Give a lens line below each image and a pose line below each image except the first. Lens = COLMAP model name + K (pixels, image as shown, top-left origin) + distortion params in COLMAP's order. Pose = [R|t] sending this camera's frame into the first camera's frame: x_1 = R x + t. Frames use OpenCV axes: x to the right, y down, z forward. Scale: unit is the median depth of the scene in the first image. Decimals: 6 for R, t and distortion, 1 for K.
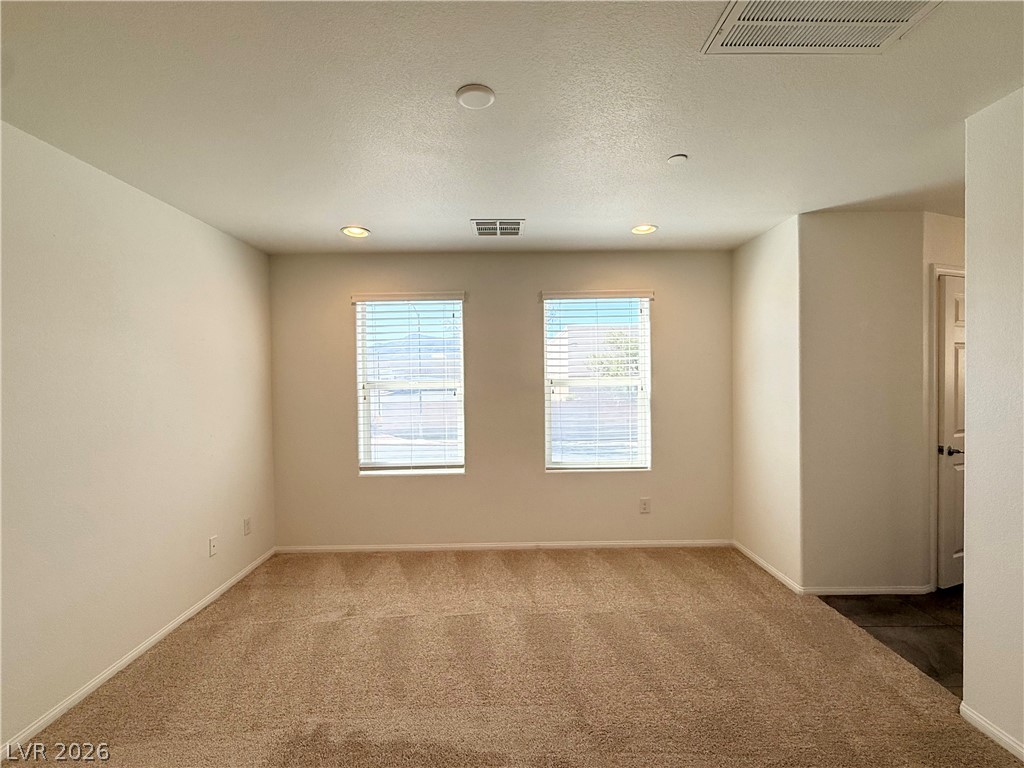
lens RADIAL K [[469.2, 0, 514.7], [0, 469.2, 382.7], [0, 0, 1]] dist [-0.001423, 0.000934]
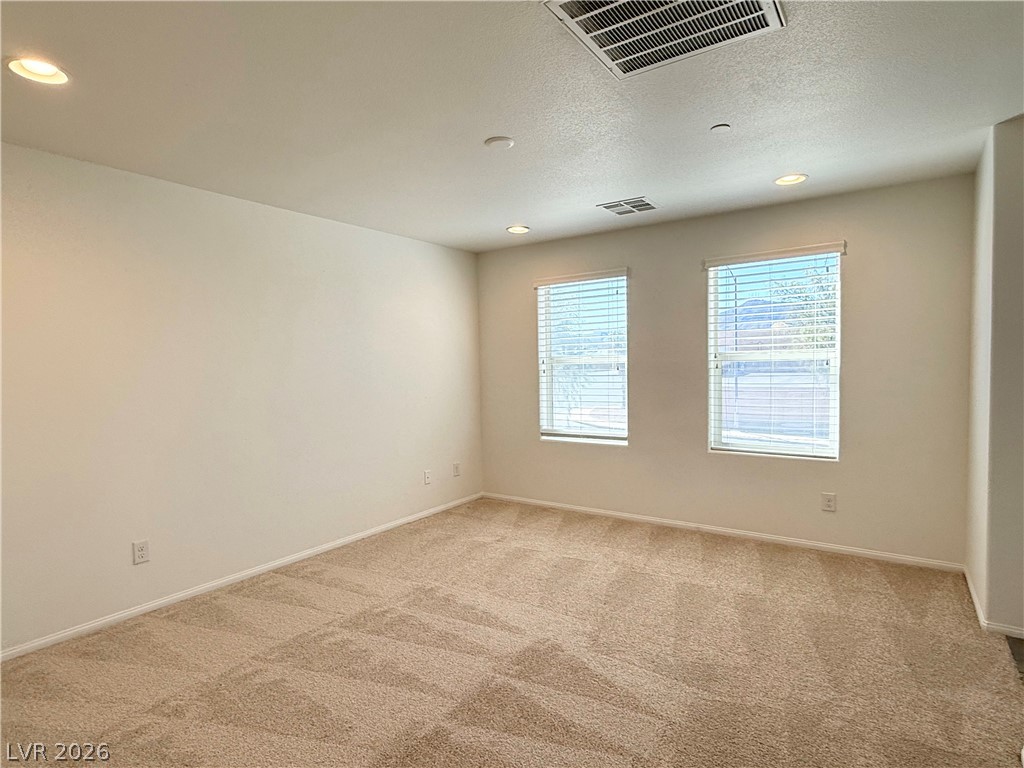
lens RADIAL K [[559.6, 0, 511.0], [0, 559.6, 381.5], [0, 0, 1]] dist [0.001498, -0.001661]
pose [[0.811054, 0.017025, -0.584723, 0.416299], [0.000870, 0.999540, 0.030309, 0.015937], [0.584970, -0.025091, 0.810667, -0.144319]]
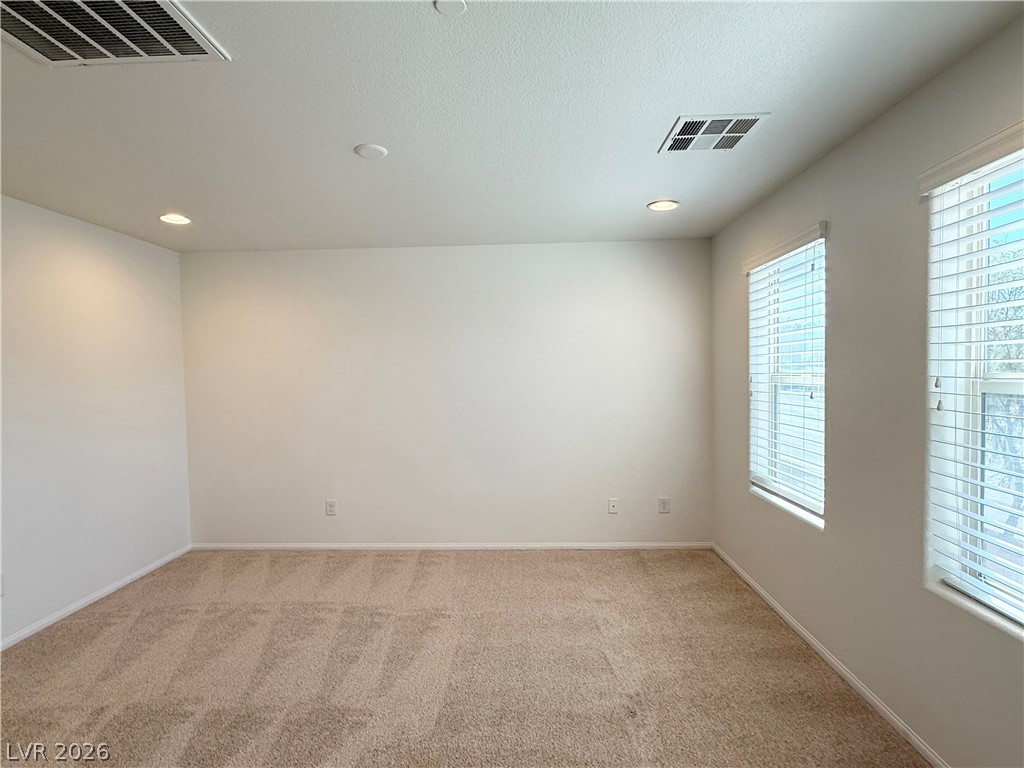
lens RADIAL K [[529.4, 0, 510.0], [0, 529.4, 383.3], [0, 0, 1]] dist [-0.002666, -0.000578]
pose [[-0.056396, 0.038386, -0.997670, 0.605142], [0.000989, 0.999262, 0.038391, -0.019813], [0.998408, 0.001179, -0.056393, 0.665678]]
